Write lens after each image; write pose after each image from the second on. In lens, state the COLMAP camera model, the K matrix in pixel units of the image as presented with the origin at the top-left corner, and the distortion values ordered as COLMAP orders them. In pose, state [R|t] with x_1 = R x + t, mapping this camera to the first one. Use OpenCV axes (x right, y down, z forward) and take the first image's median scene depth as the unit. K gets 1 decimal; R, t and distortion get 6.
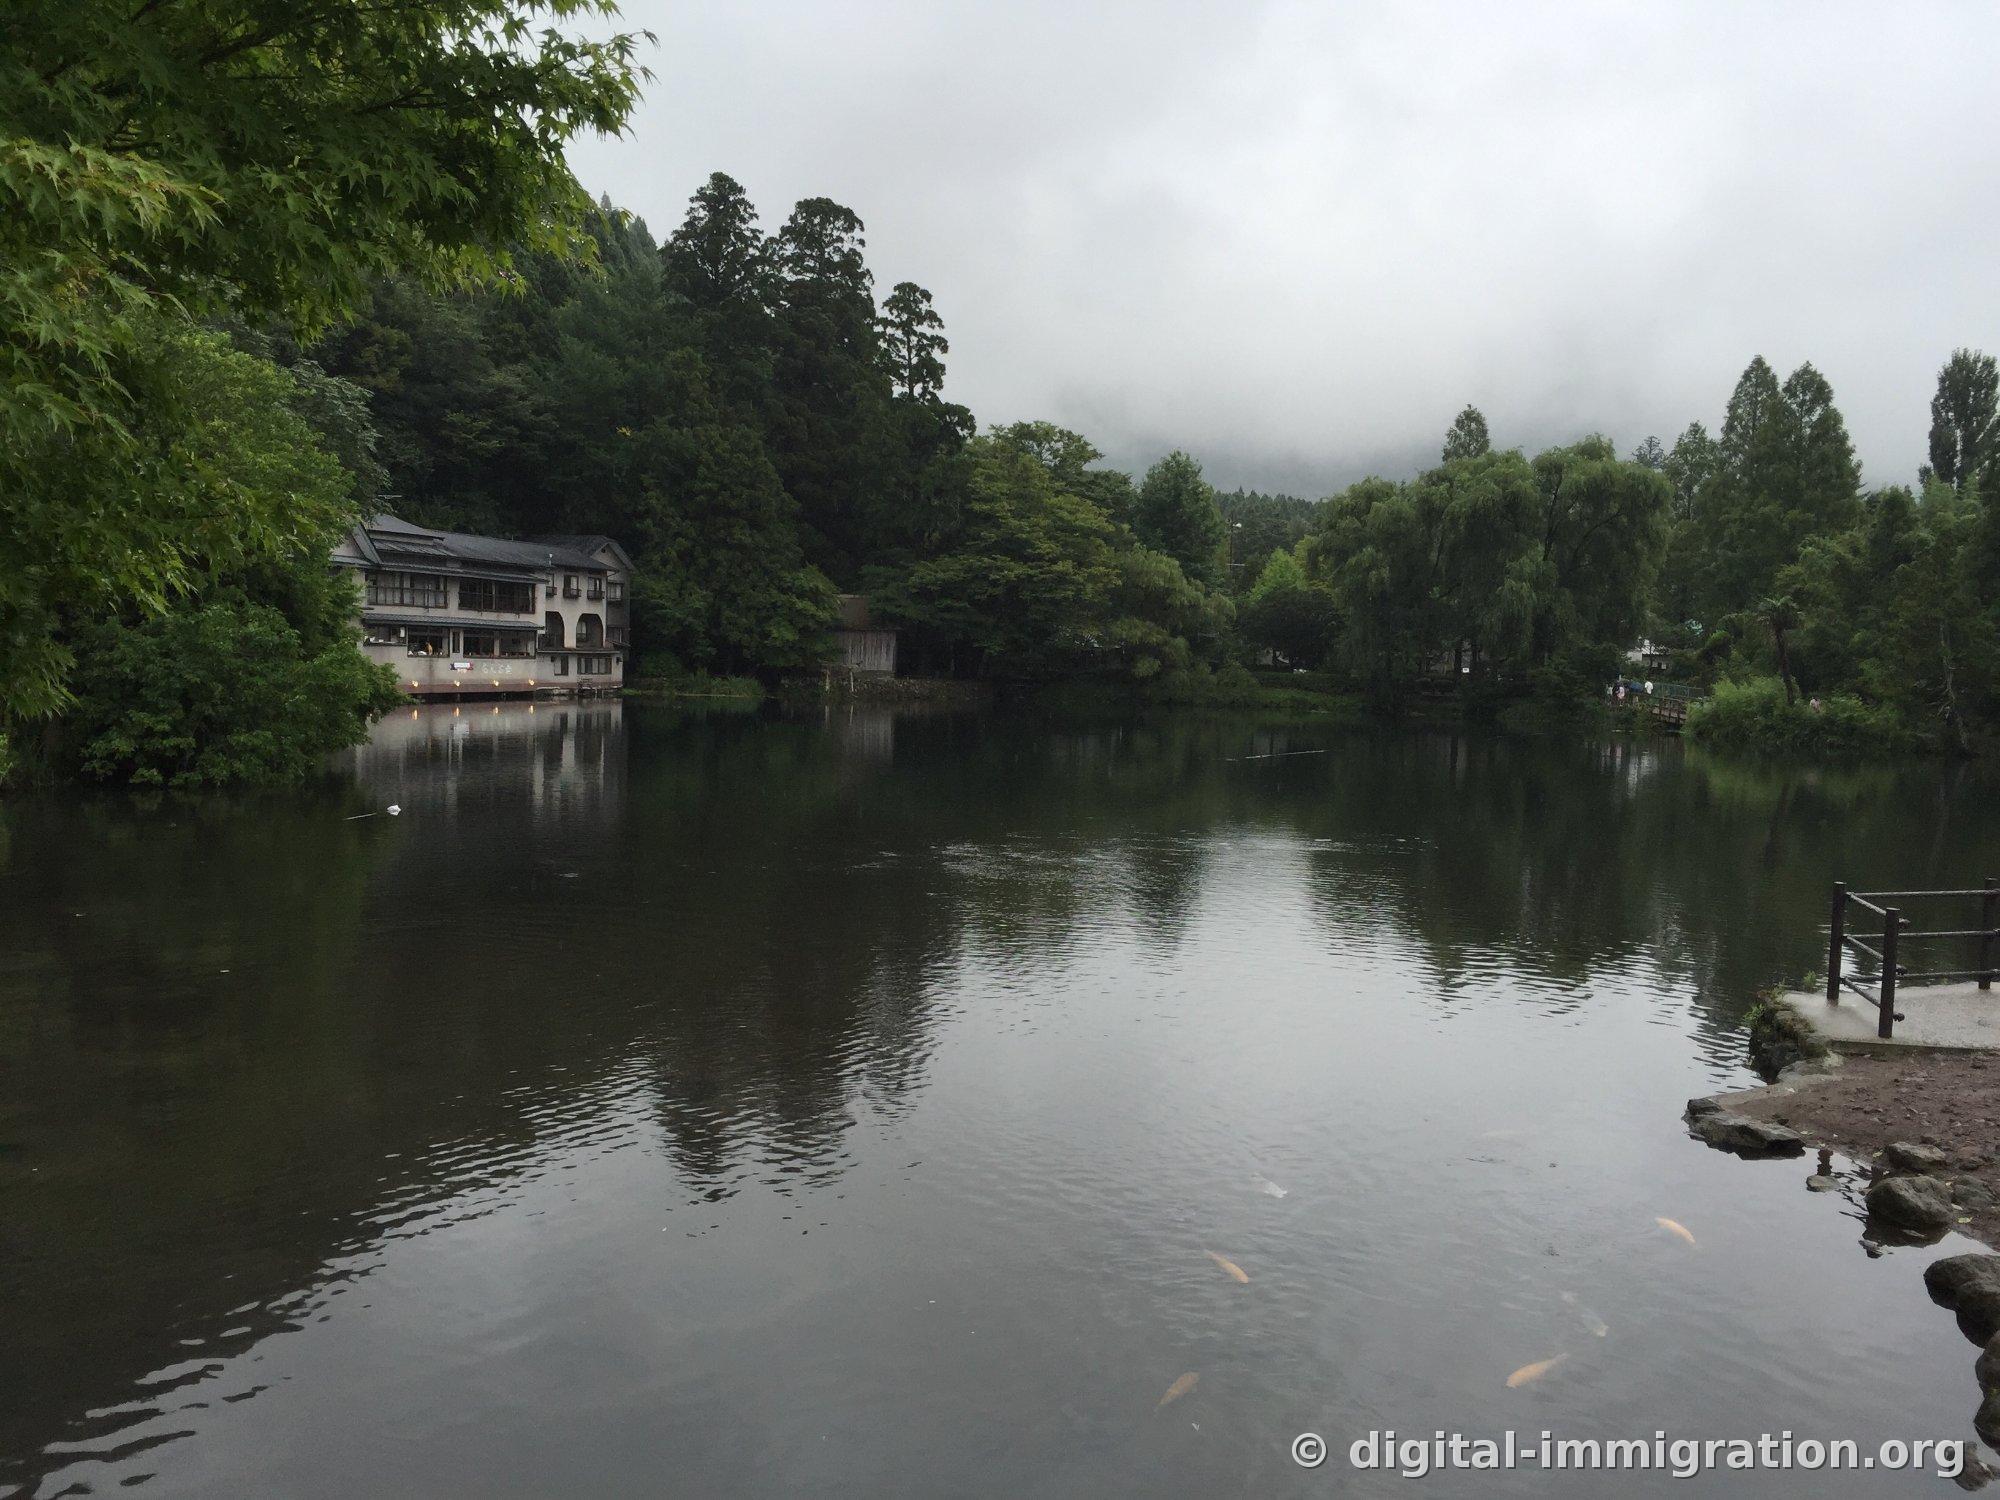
lens RADIAL K [[1682.7, 0, 1000.0], [0, 1682.7, 750.0], [0, 0, 1]] dist [0.037518, -0.003486]
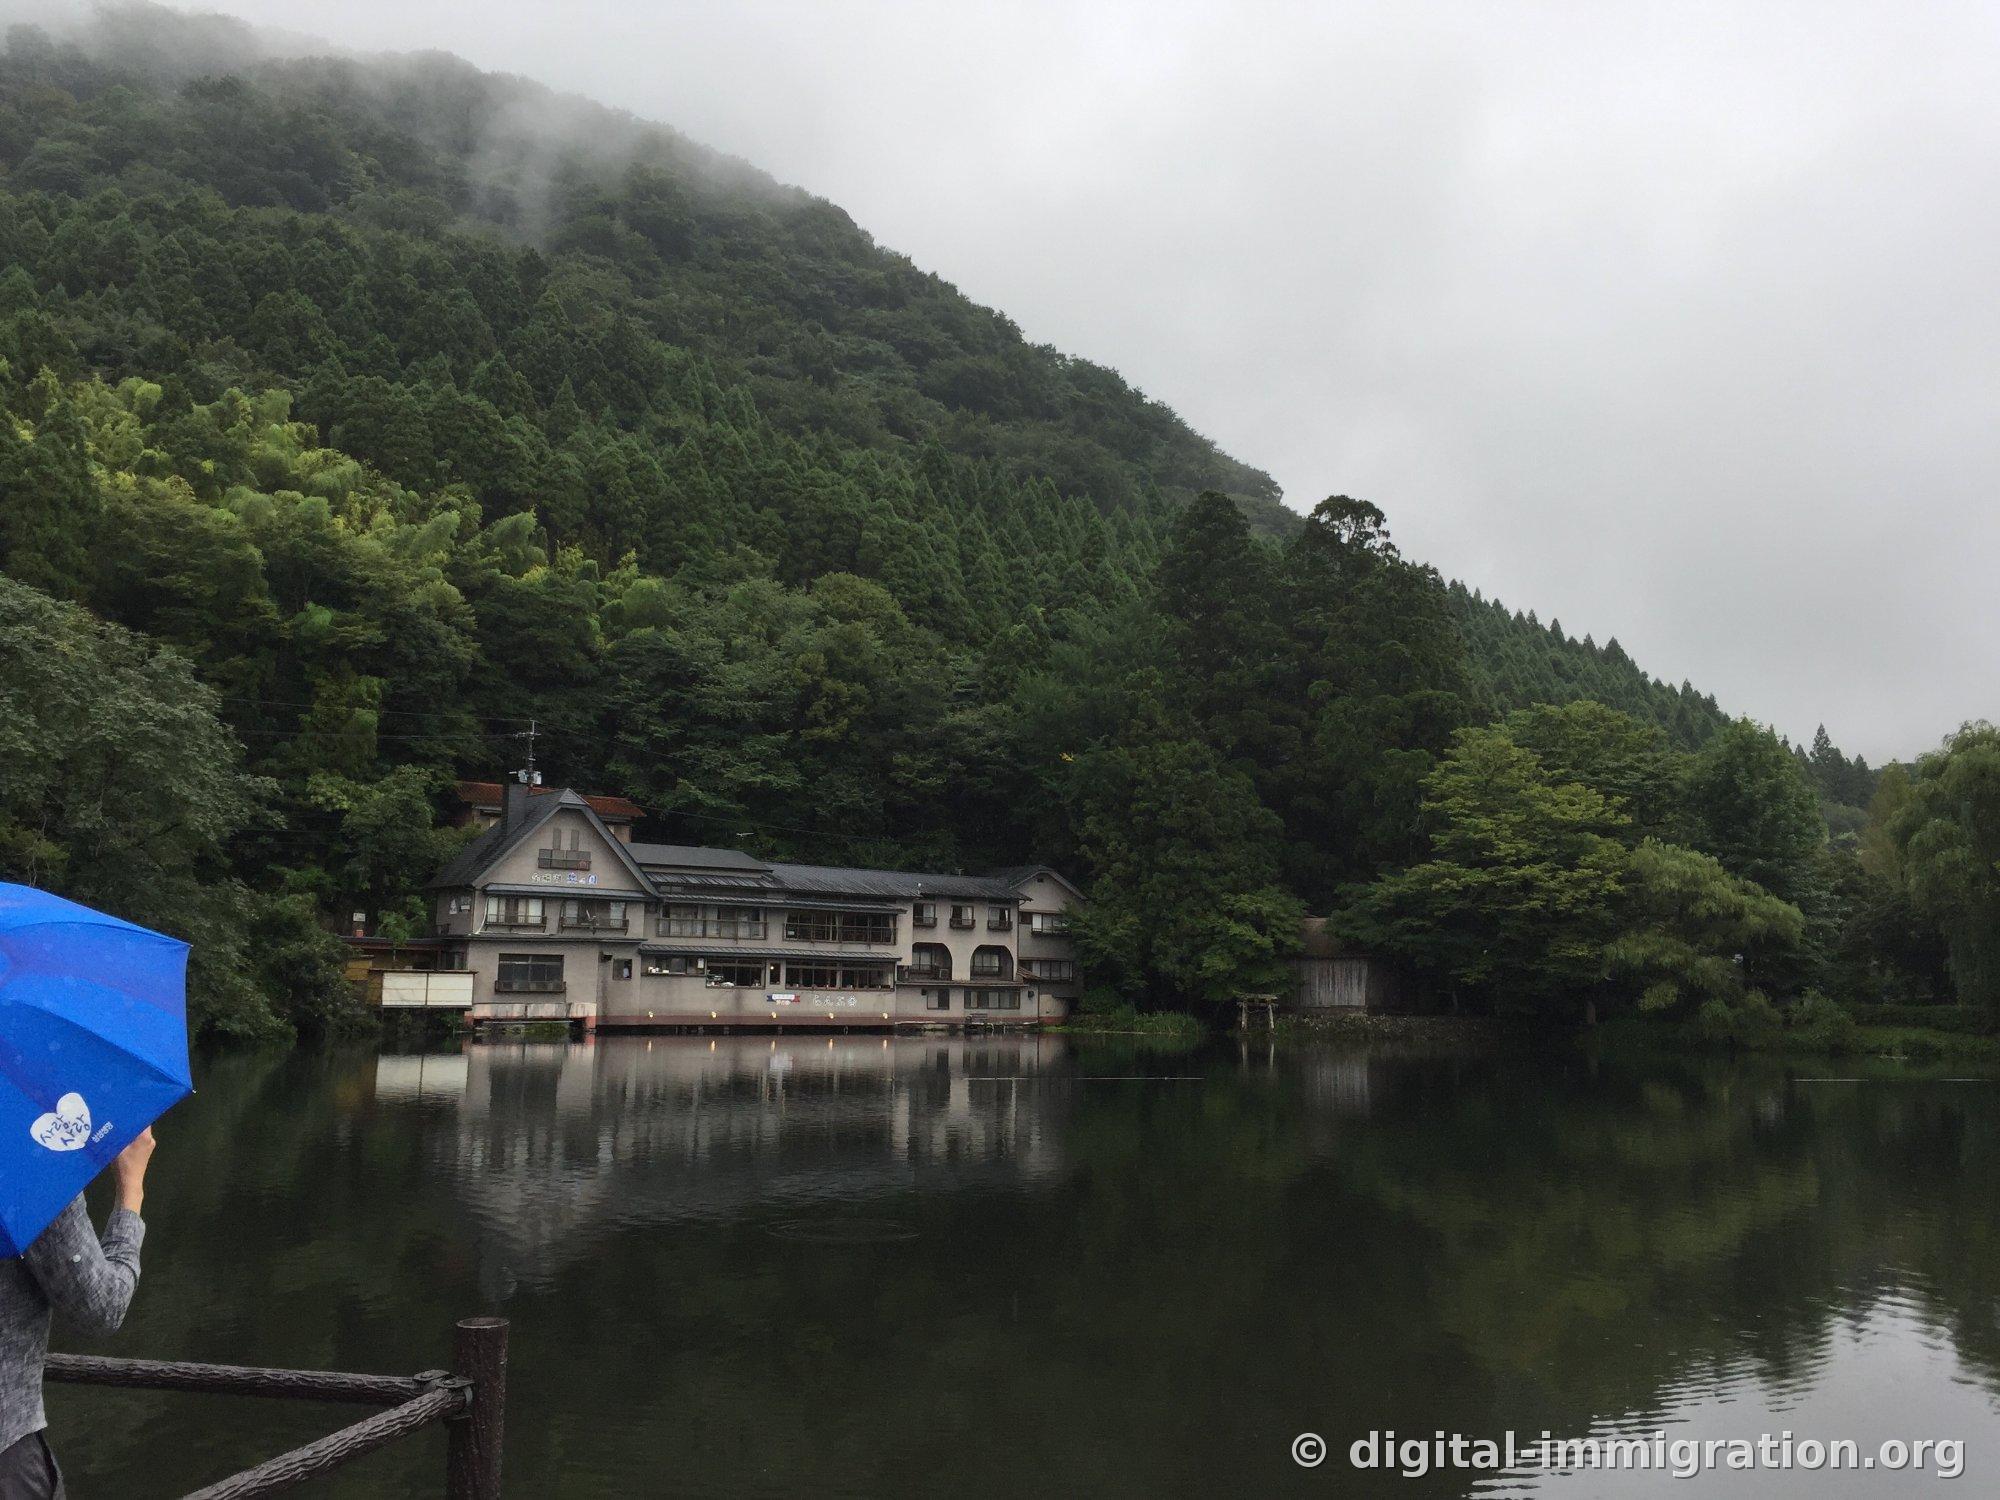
lens RADIAL K [[1682.7, 0, 1000.0], [0, 1682.7, 750.0], [0, 0, 1]] dist [0.037518, -0.003486]
pose [[0.822641, -0.096288, -0.560349, 0.288053], [-0.025584, 0.978288, -0.205665, 0.006698], [0.567985, 0.183524, 0.802316, 0.203843]]
